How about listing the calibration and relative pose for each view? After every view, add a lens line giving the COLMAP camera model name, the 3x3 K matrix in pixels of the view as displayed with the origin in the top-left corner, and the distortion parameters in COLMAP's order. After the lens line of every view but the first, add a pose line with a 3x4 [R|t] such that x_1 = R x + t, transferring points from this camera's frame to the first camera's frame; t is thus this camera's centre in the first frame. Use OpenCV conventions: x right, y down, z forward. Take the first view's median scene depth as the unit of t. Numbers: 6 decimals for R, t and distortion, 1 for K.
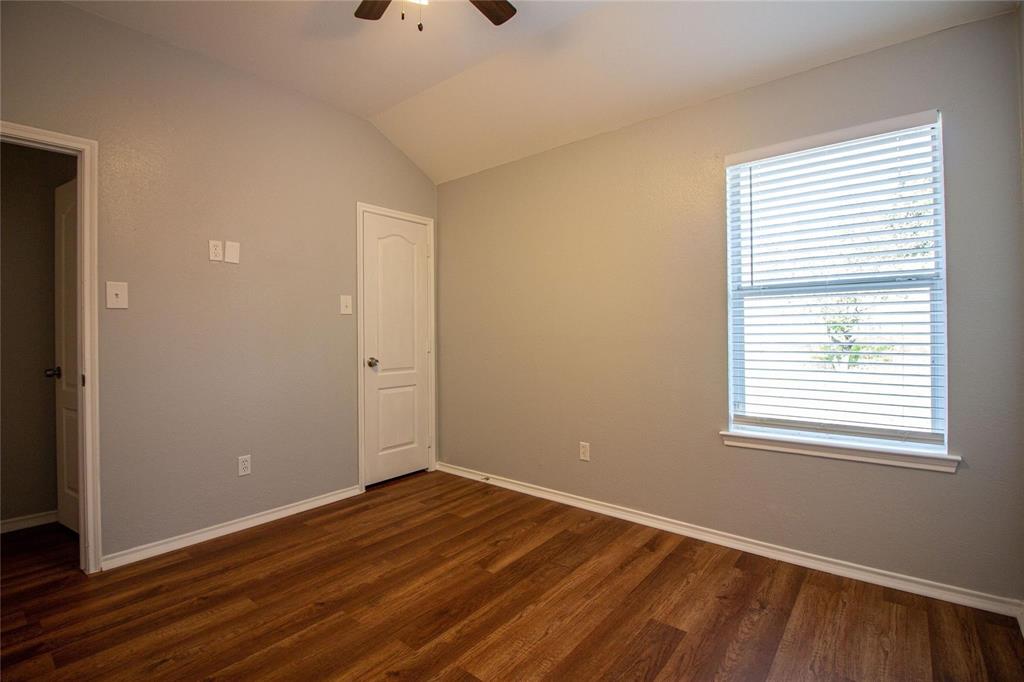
lens RADIAL K [[472.6, 0, 505.8], [0, 472.6, 329.5], [0, 0, 1]] dist [-0.001146, -0.012461]
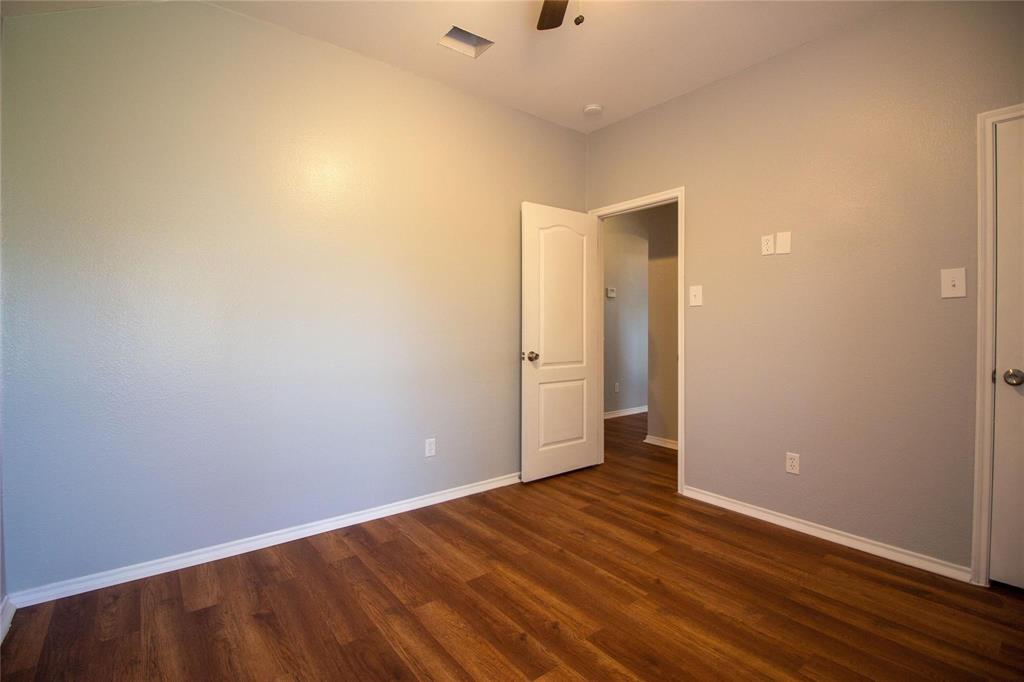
lens RADIAL K [[472.6, 0, 505.8], [0, 472.6, 329.5], [0, 0, 1]] dist [-0.001146, -0.012461]
pose [[-0.217176, 0.019186, -0.975944, 0.606744], [0.006295, 0.999814, 0.018254, -0.005836], [0.976112, -0.002180, -0.217257, 0.770951]]
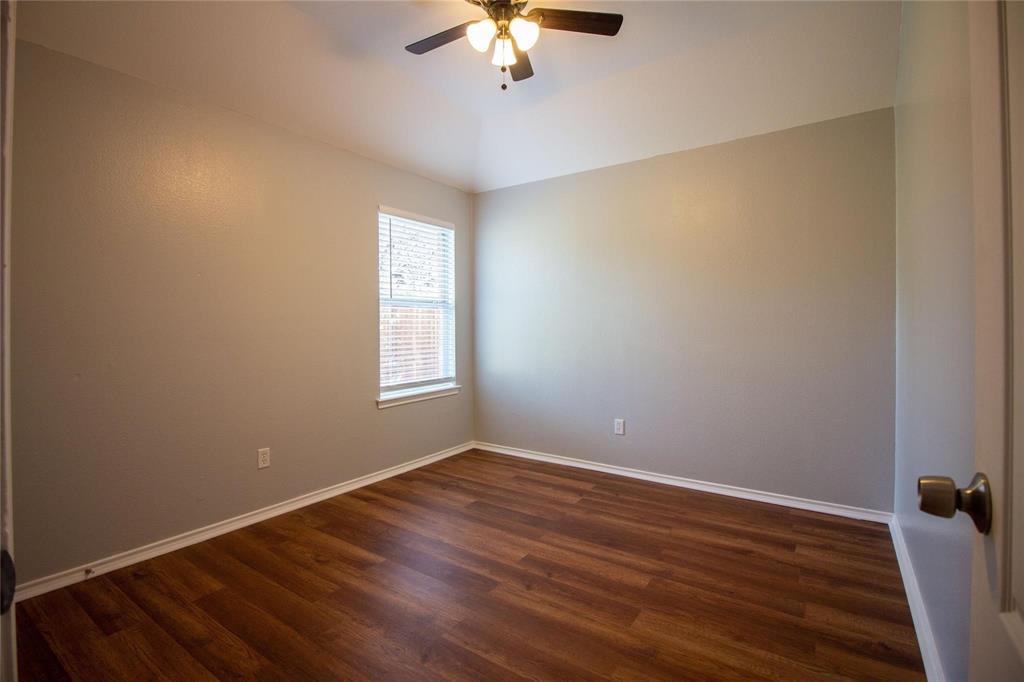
lens RADIAL K [[472.6, 0, 505.8], [0, 472.6, 329.5], [0, 0, 1]] dist [-0.001146, -0.012461]
pose [[-0.080931, 0.002059, 0.996718, -1.051061], [0.002663, 0.999995, -0.001849, 0.011337], [-0.996716, 0.002505, -0.080936, 0.794678]]
